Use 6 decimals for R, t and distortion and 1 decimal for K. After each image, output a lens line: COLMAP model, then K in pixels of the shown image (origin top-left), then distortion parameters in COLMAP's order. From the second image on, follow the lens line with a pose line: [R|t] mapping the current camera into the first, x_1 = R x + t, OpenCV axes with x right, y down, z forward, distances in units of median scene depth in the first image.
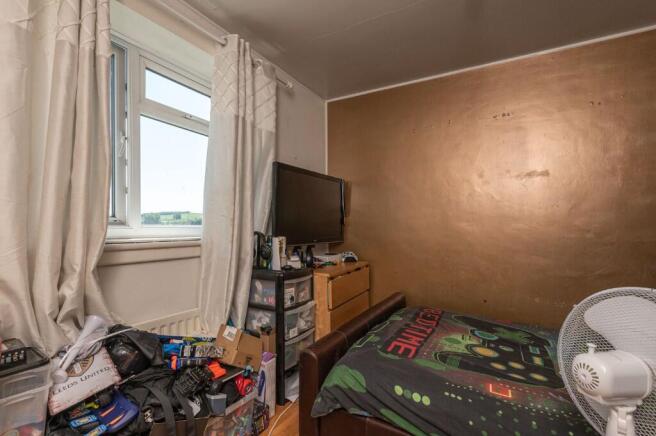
lens RADIAL K [[298.7, 0, 330.7], [0, 298.7, 227.7], [0, 0, 1]] dist [0.041246, -0.028294]
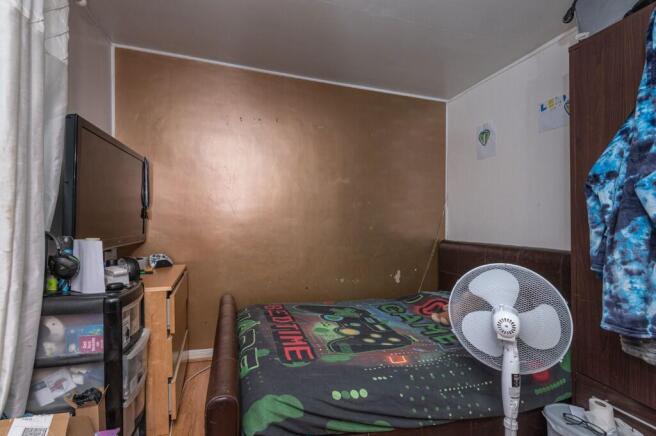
lens RADIAL K [[300.6, 0, 311.4], [0, 300.6, 218.4], [0, 0, 1]] dist [0.030561, -0.018061]
pose [[0.680624, 0.008608, 0.732583, -0.354563], [-0.004388, 0.999961, -0.007672, -0.008740], [-0.732620, 0.002007, 0.680635, 0.267777]]
